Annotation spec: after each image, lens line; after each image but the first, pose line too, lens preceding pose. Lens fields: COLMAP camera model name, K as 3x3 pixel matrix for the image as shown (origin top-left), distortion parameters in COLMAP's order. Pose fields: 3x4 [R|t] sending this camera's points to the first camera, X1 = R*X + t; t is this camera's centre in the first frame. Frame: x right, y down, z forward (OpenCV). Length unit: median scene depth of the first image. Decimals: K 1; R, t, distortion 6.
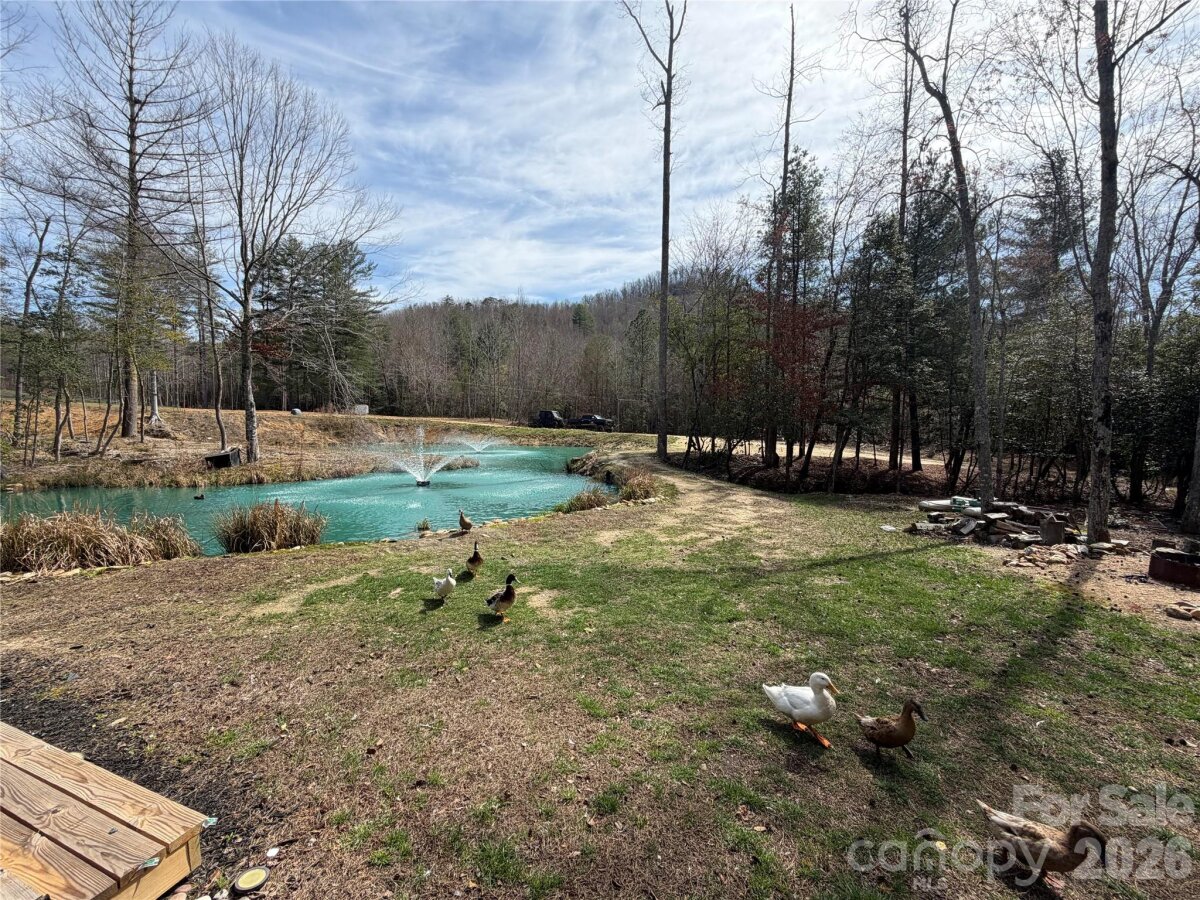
lens RADIAL K [[479.1, 0, 600.5], [0, 479.1, 443.4], [0, 0, 1]] dist [0.000232, -0.000081]
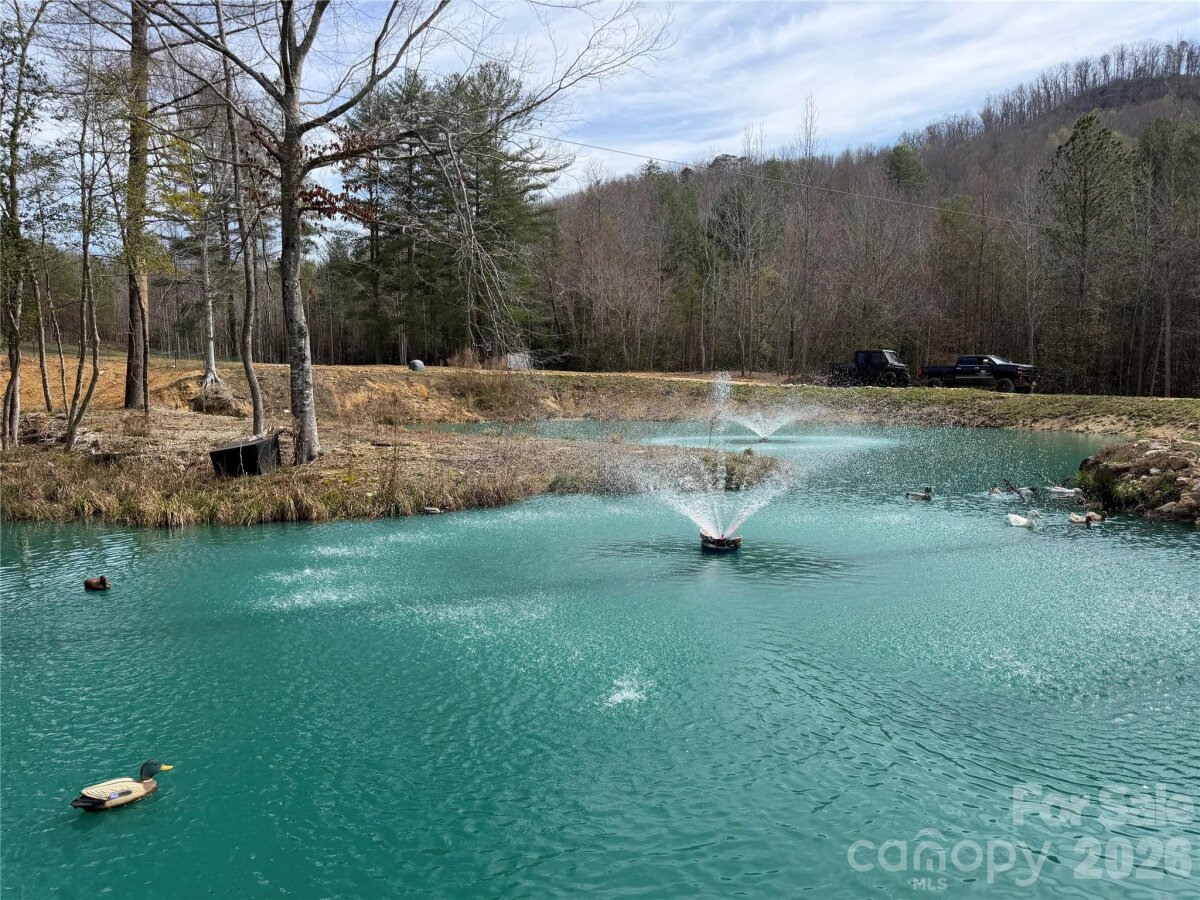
lens RADIAL K [[845.3, 0, 600.0], [0, 845.3, 450.0], [0, 0, 1]] dist [0.036241, -0.053406]
pose [[0.934584, 0.011144, -0.355569, -0.063101], [0.001642, 0.999364, 0.035635, 0.000063], [0.355740, -0.033887, 0.933970, 0.118226]]
